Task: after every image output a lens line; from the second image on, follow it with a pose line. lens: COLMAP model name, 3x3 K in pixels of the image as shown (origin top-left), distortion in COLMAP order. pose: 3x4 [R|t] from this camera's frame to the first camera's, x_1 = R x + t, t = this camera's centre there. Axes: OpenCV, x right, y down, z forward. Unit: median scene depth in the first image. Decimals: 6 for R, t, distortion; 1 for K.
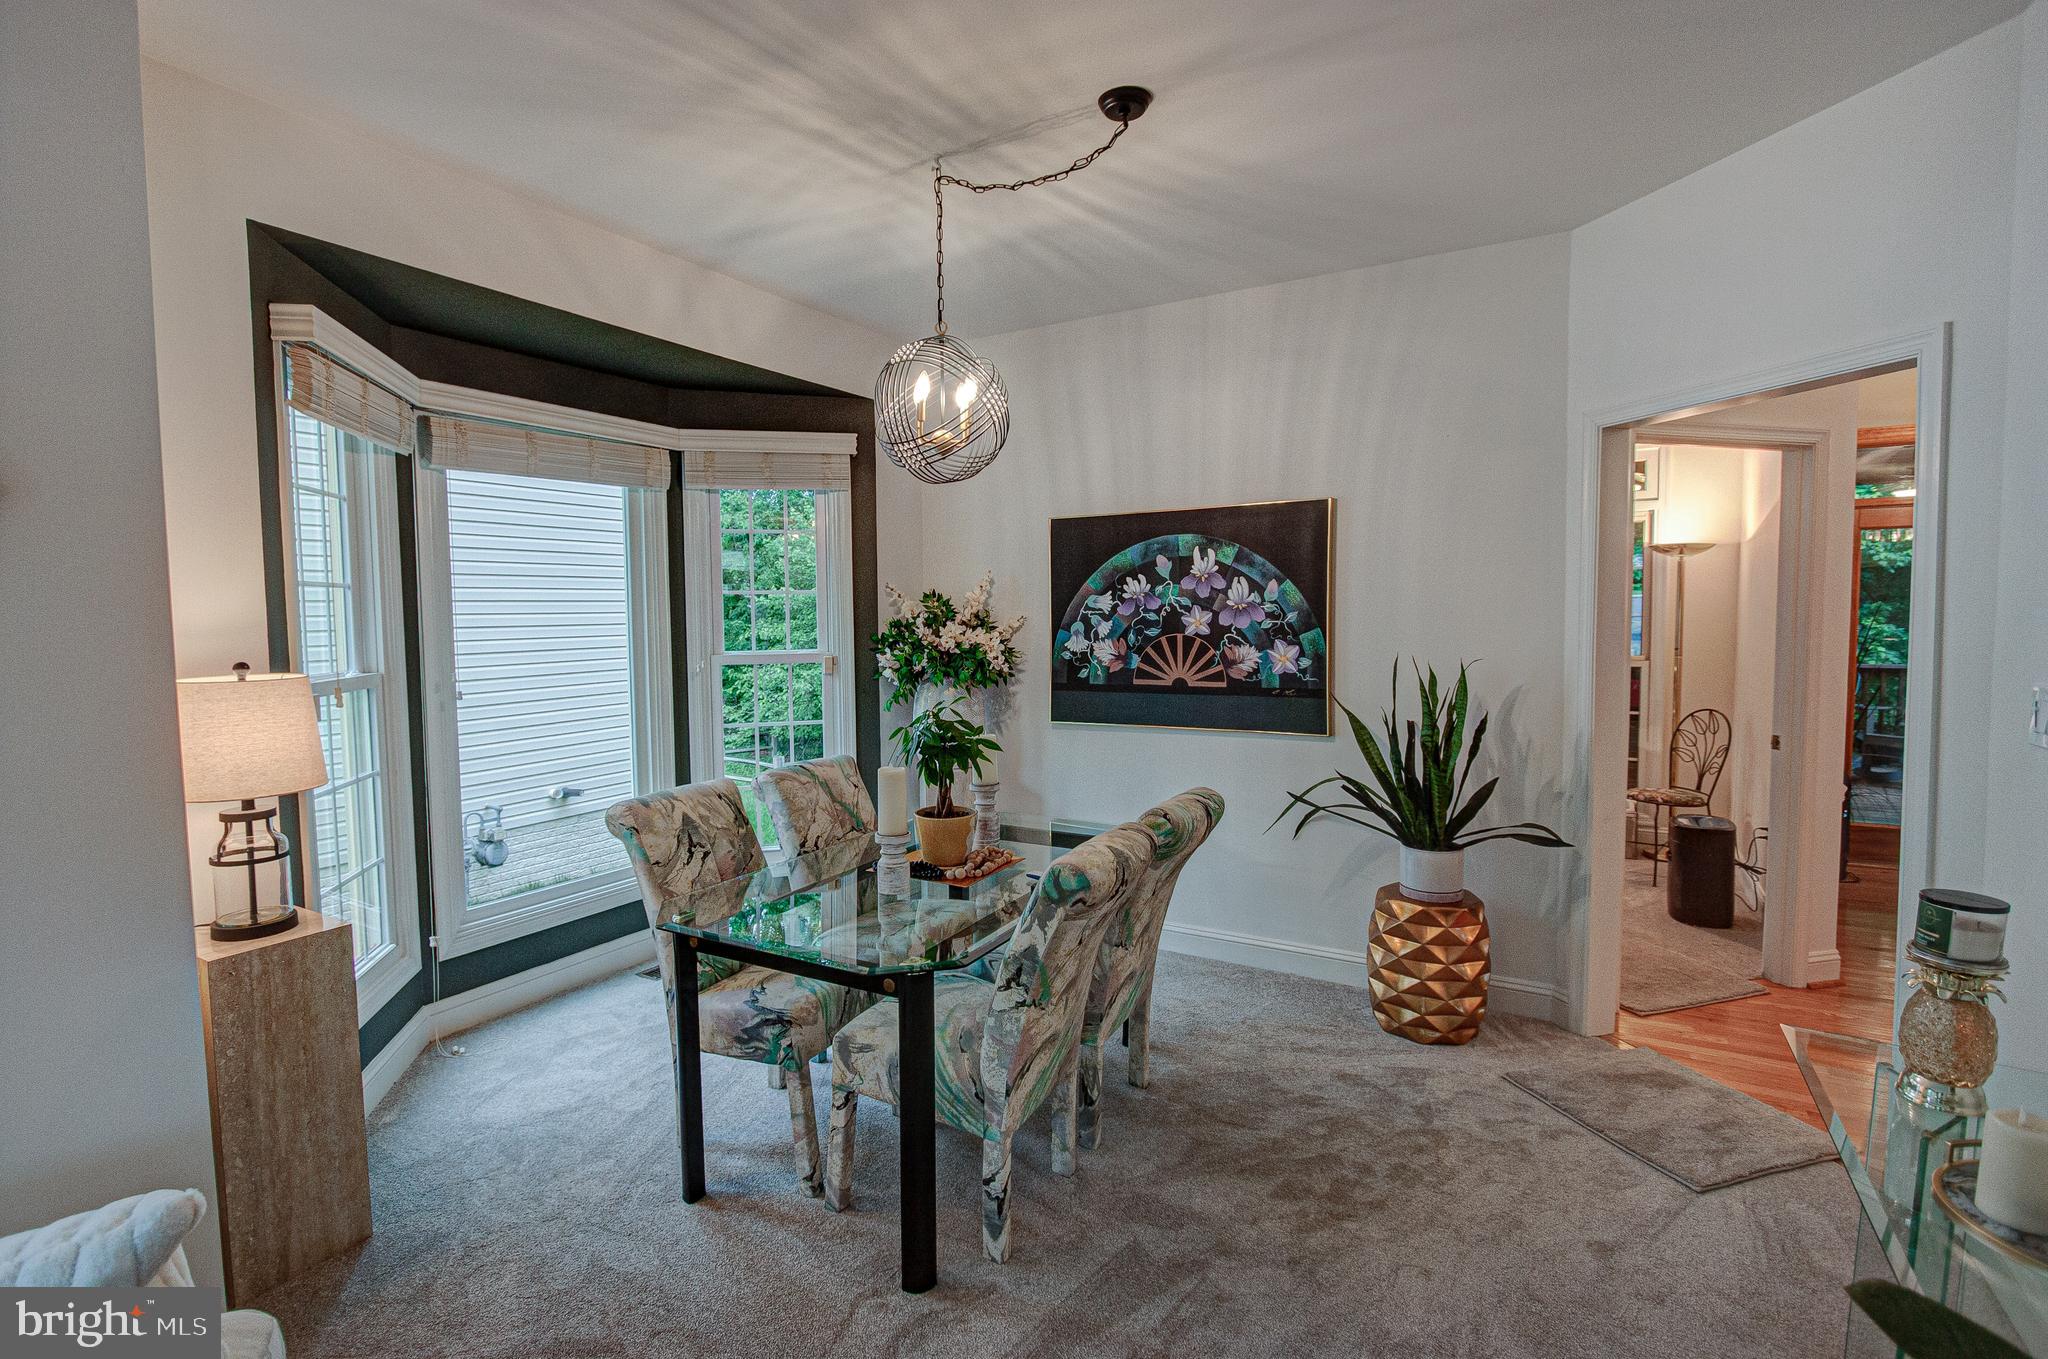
lens RADIAL K [[958.2, 0, 1023.6], [0, 958.2, 675.2], [0, 0, 1]] dist [-0.020520, 0.000094]
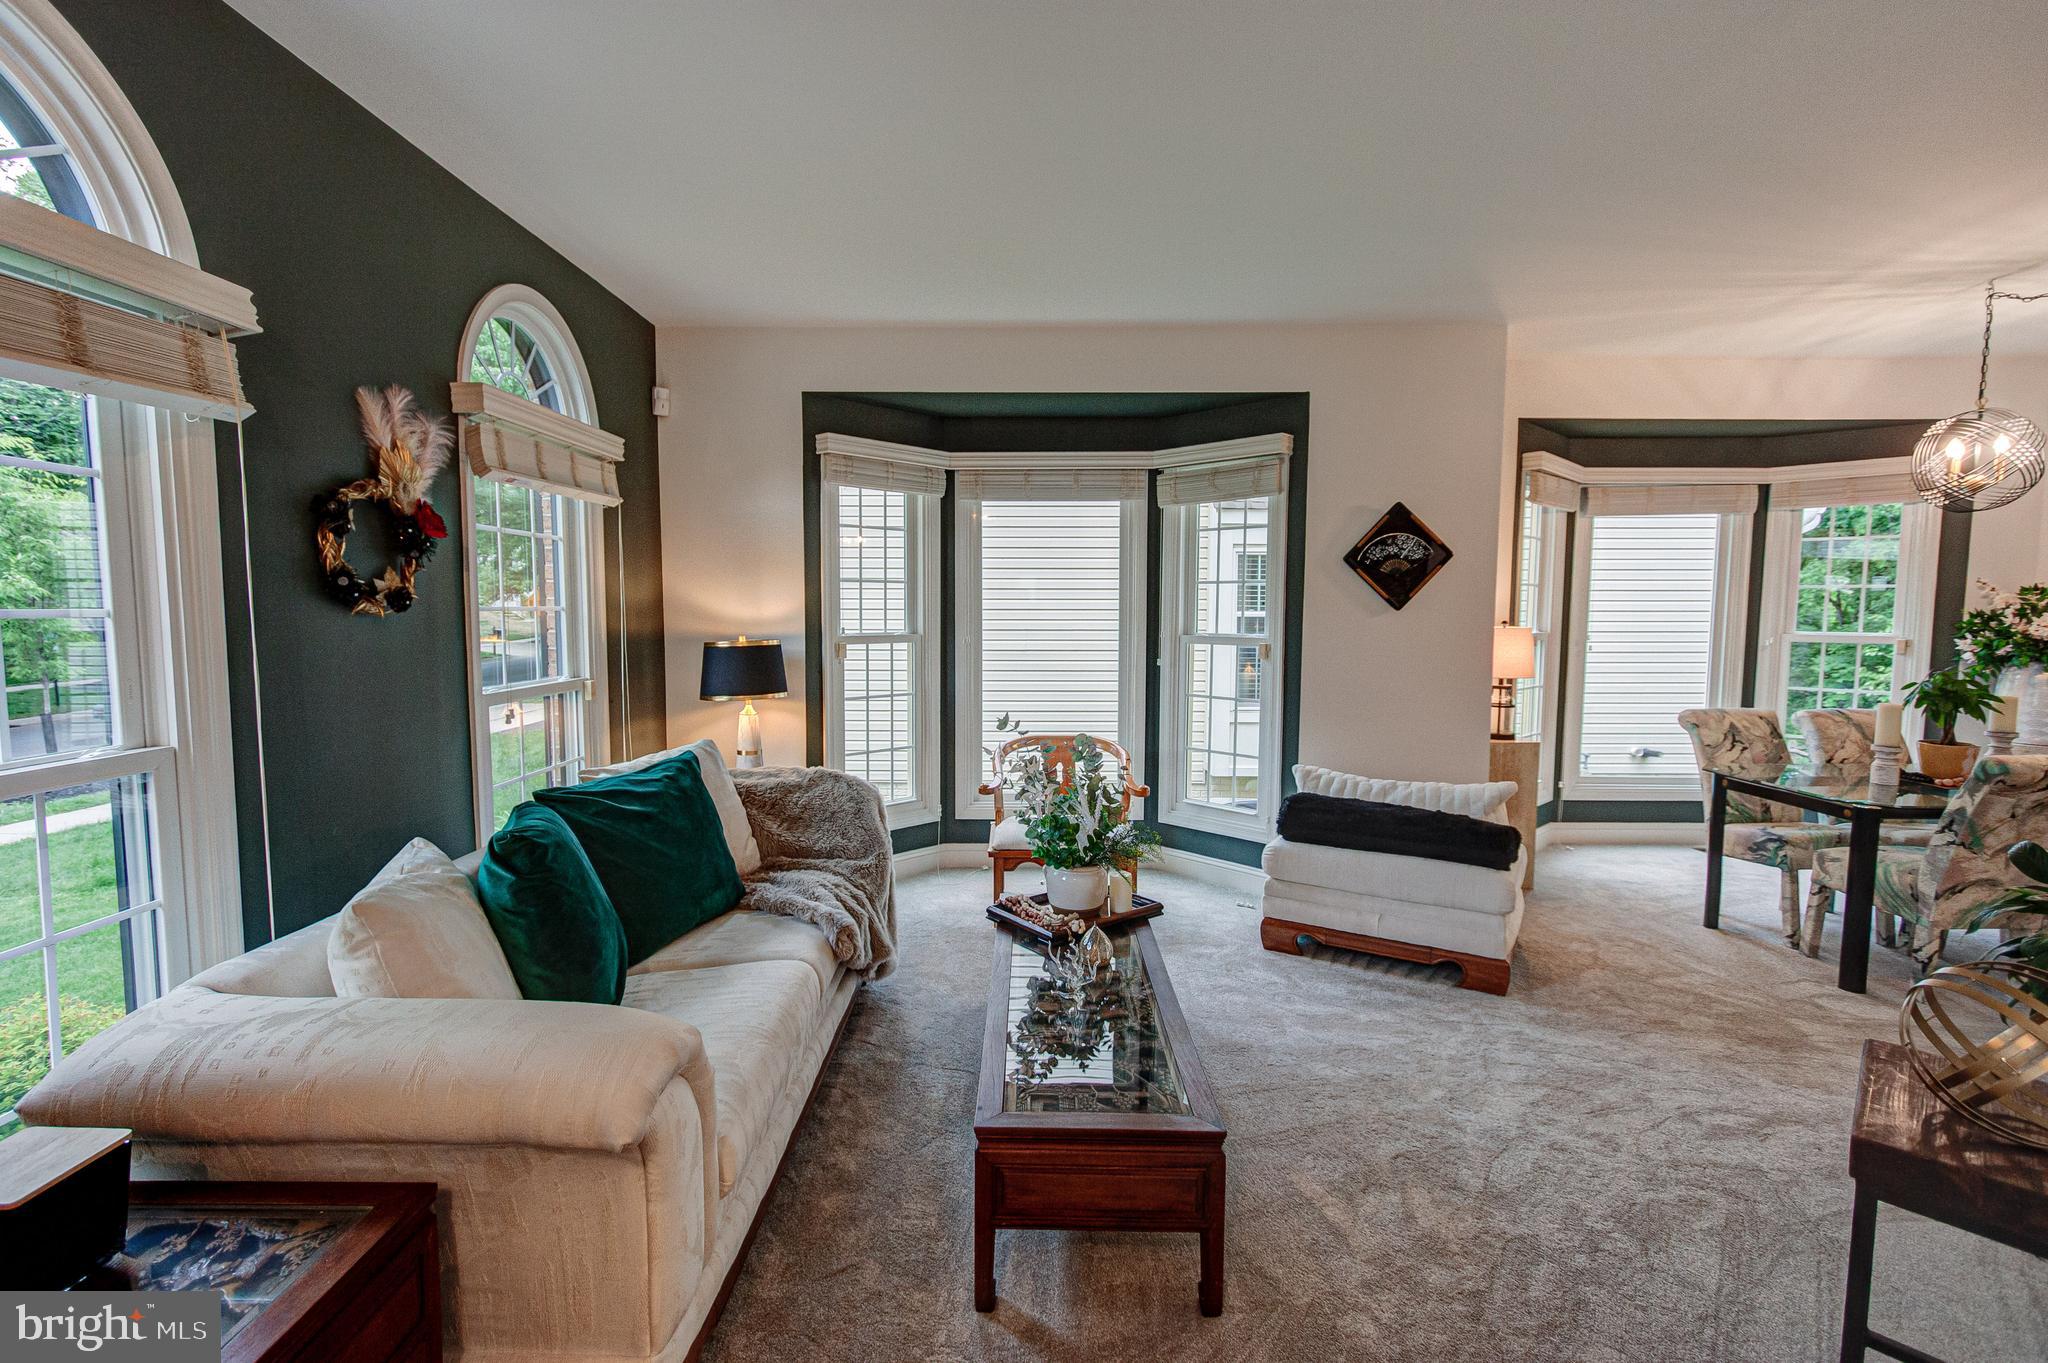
lens RADIAL K [[931.5, 0, 1010.0], [0, 931.5, 669.7], [0, 0, 1]] dist [0.004450, 0.001512]
pose [[0.495092, 0.075333, -0.865568, 0.405157], [-0.067667, 0.996551, 0.048029, 0.057640], [0.866201, 0.034792, 0.498482, -0.862219]]
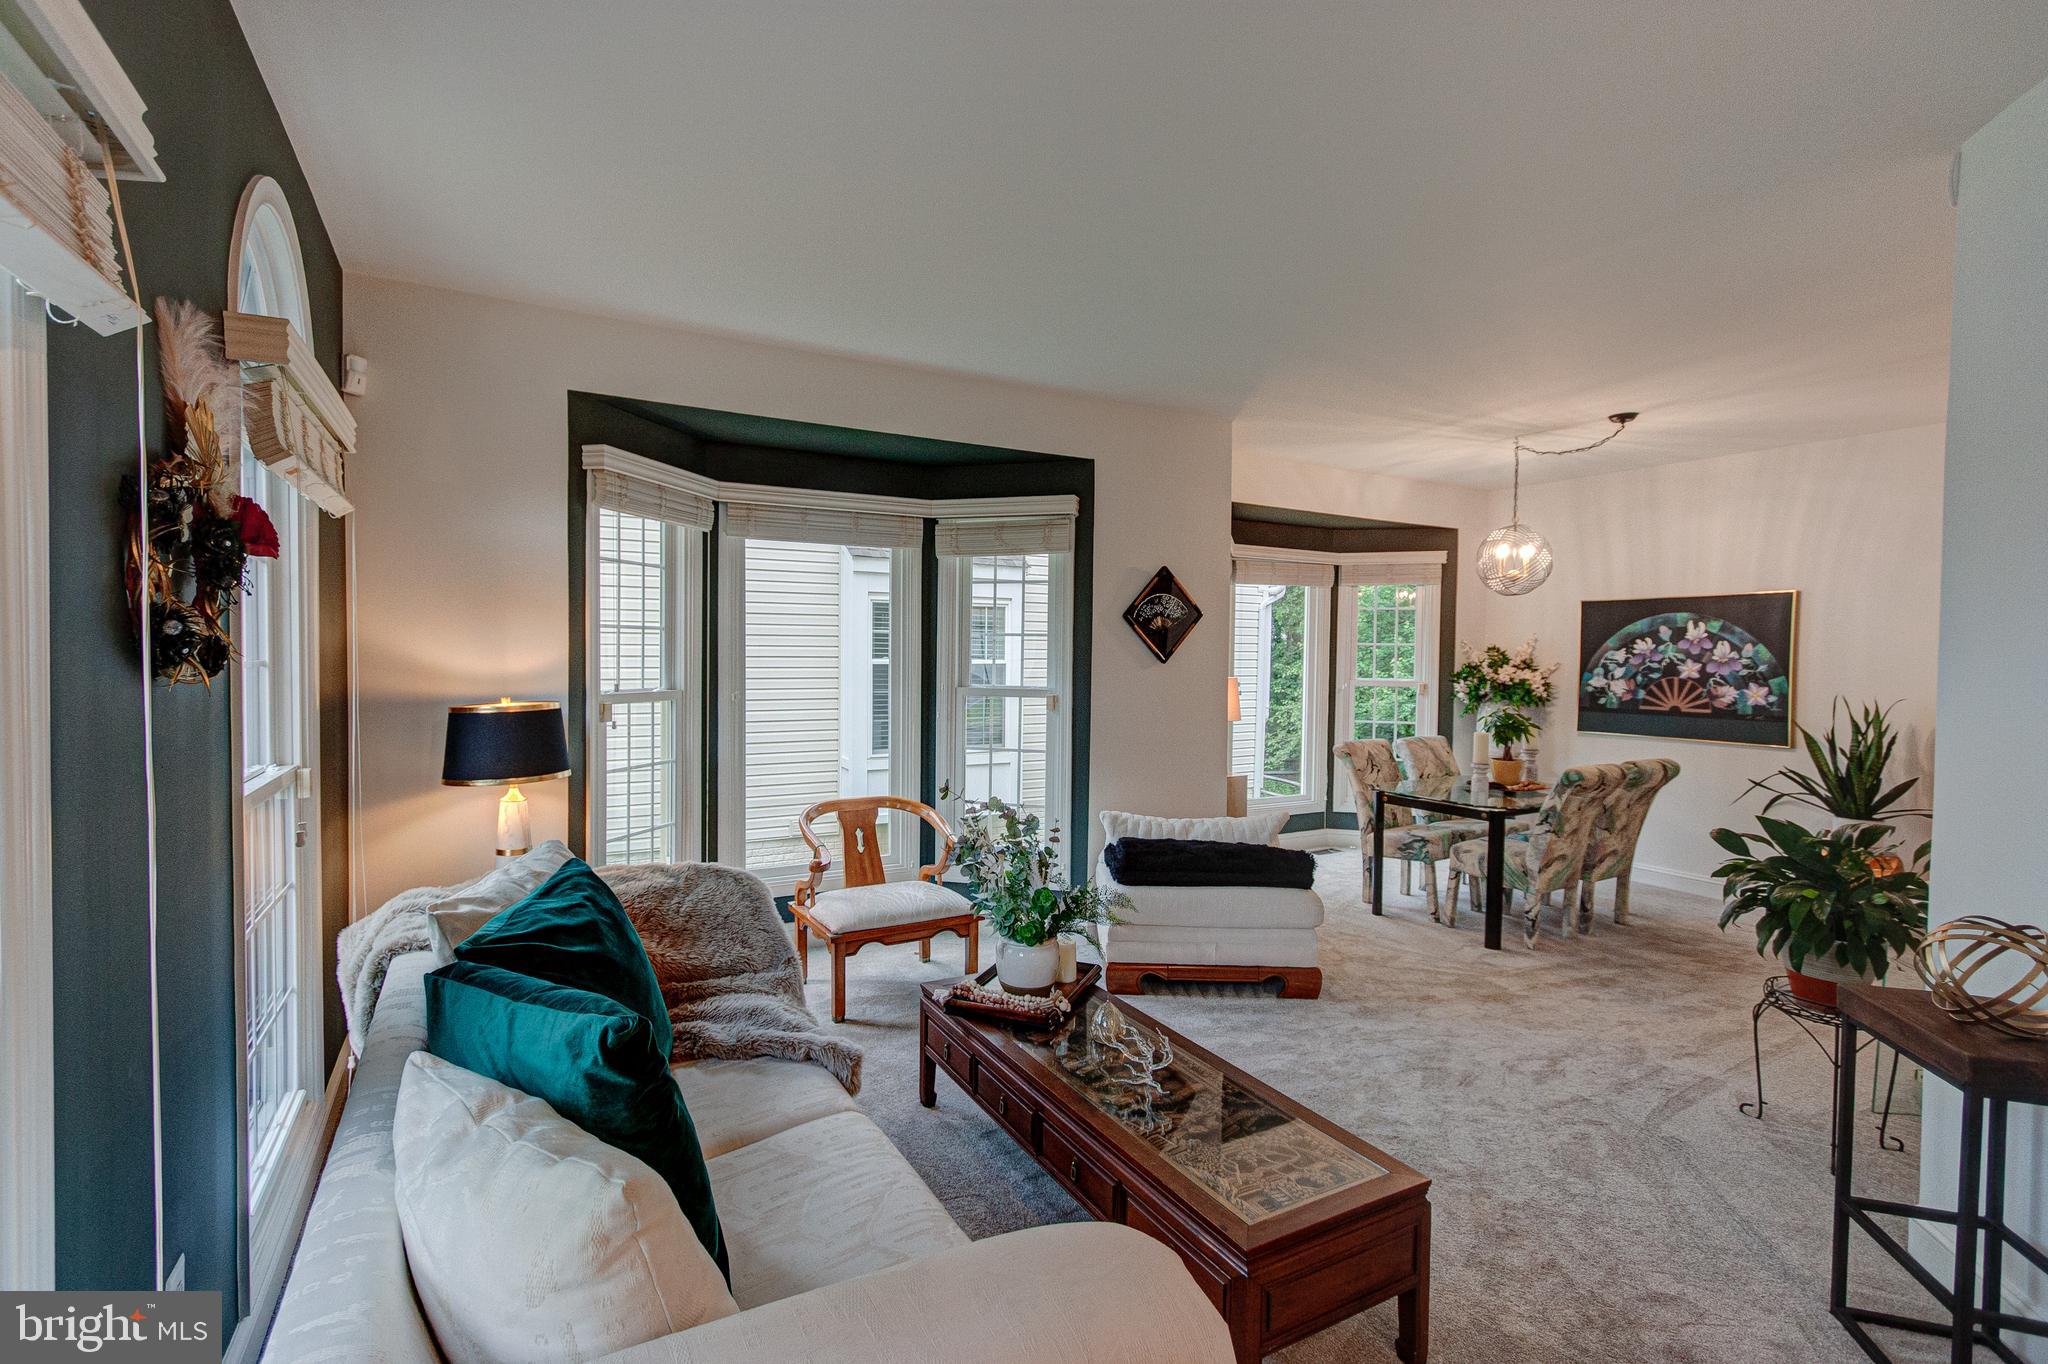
lens RADIAL K [[931.5, 0, 1012.1], [0, 931.5, 671.9], [0, 0, 1]] dist [0.004450, 0.001512]
pose [[0.859182, 0.033696, -0.510559, 0.016868], [-0.056258, 0.998001, -0.028805, 0.070658], [0.508567, 0.053472, 0.859360, -1.145228]]
